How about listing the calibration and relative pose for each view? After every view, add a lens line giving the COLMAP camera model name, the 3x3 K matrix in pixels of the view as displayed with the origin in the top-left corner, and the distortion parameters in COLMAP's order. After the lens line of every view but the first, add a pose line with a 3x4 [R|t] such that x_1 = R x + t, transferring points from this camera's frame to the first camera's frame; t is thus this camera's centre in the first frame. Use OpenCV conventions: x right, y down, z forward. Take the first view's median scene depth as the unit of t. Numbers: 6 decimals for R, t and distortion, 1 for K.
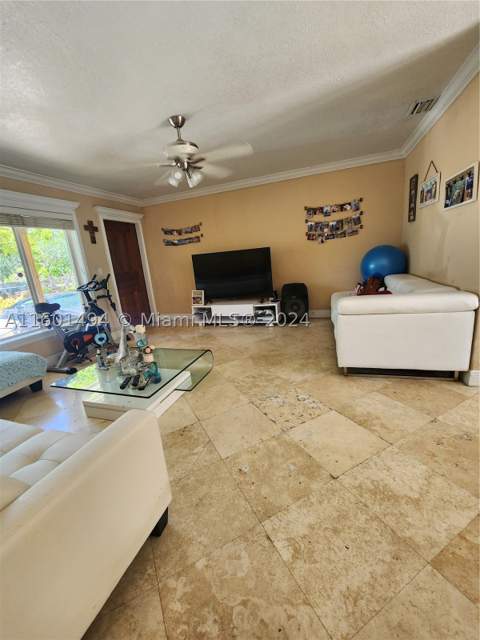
lens RADIAL K [[259.7, 0, 240.6], [0, 259.7, 323.3], [0, 0, 1]] dist [0.002881, -0.002207]
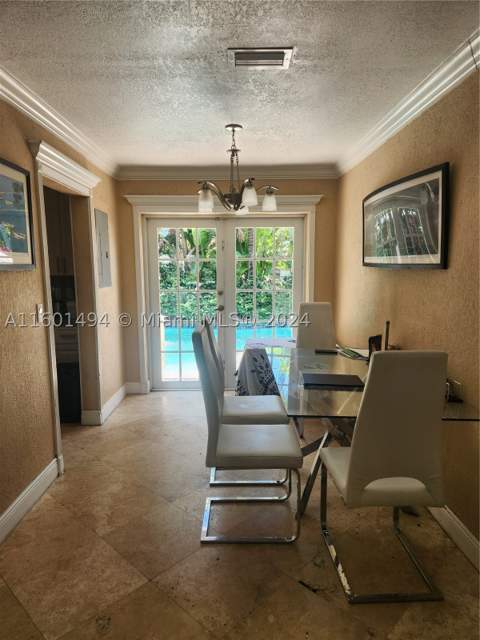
lens RADIAL K [[425.8, 0, 241.7], [0, 425.8, 328.7], [0, 0, 1]] dist [0.064624, -0.047136]
pose [[-0.330585, -0.036435, 0.943073, -0.193992], [0.266682, 0.954926, 0.130375, -0.227713], [-0.905315, 0.294601, -0.305967, 0.534698]]
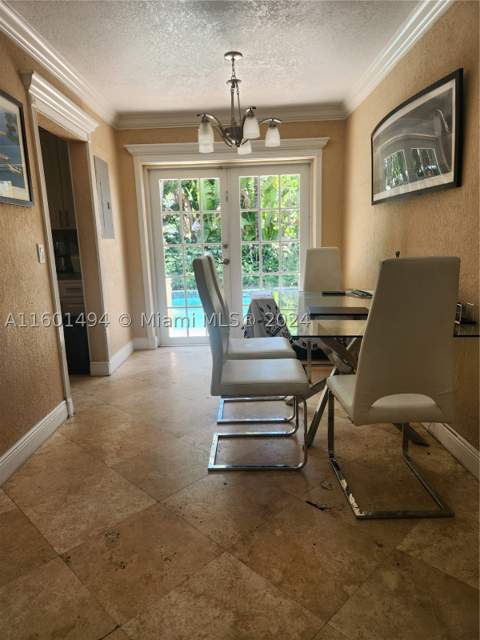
lens RADIAL K [[425.8, 0, 237.2], [0, 425.8, 326.2], [0, 0, 1]] dist [0.064624, -0.047136]
pose [[-0.301046, -0.080176, 0.950233, -0.181507], [0.292574, 0.940636, 0.172057, -0.121938], [-0.907619, 0.329811, -0.259717, 0.547520]]
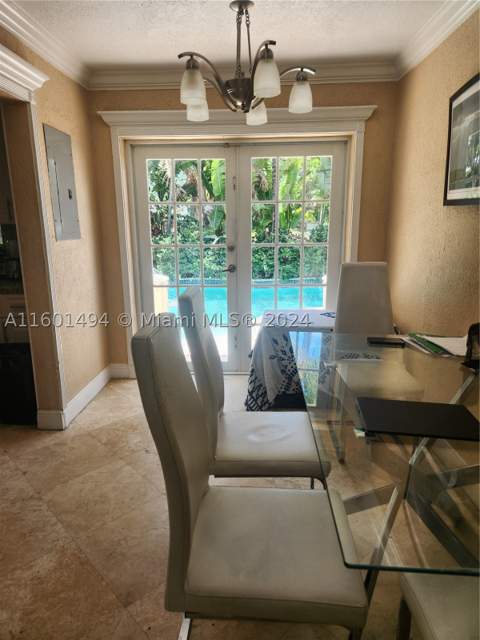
lens RADIAL K [[425.8, 0, 241.0], [0, 425.8, 320.1], [0, 0, 1]] dist [0.064624, -0.047136]
pose [[-0.274659, -0.119177, 0.954127, 0.277935], [0.269011, 0.943140, 0.195244, -0.197417], [-0.923144, 0.310296, -0.226982, 0.341761]]
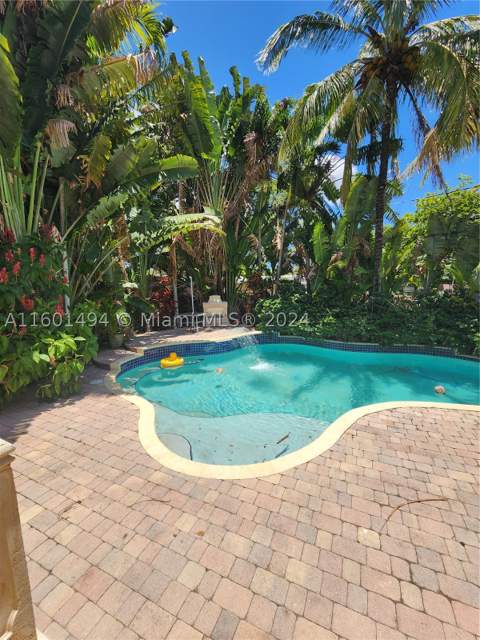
lens RADIAL K [[259.7, 0, 243.7], [0, 259.7, 321.0], [0, 0, 1]] dist [0.002881, -0.002207]
pose [[0.104089, -0.037268, 0.993869, 2.341477], [0.244406, 0.969613, 0.010762, -0.217606], [-0.964070, 0.241787, 0.110035, -0.428994]]
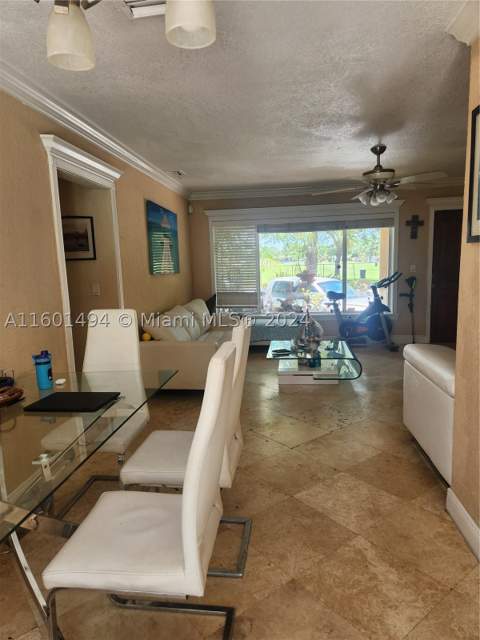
lens RADIAL K [[425.8, 0, 235.8], [0, 425.8, 322.3], [0, 0, 1]] dist [0.064624, -0.047136]
pose [[0.196035, 0.225547, -0.954305, 1.554375], [-0.226814, 0.957227, 0.179645, -0.268884], [0.954005, 0.181233, 0.238807, 0.113359]]
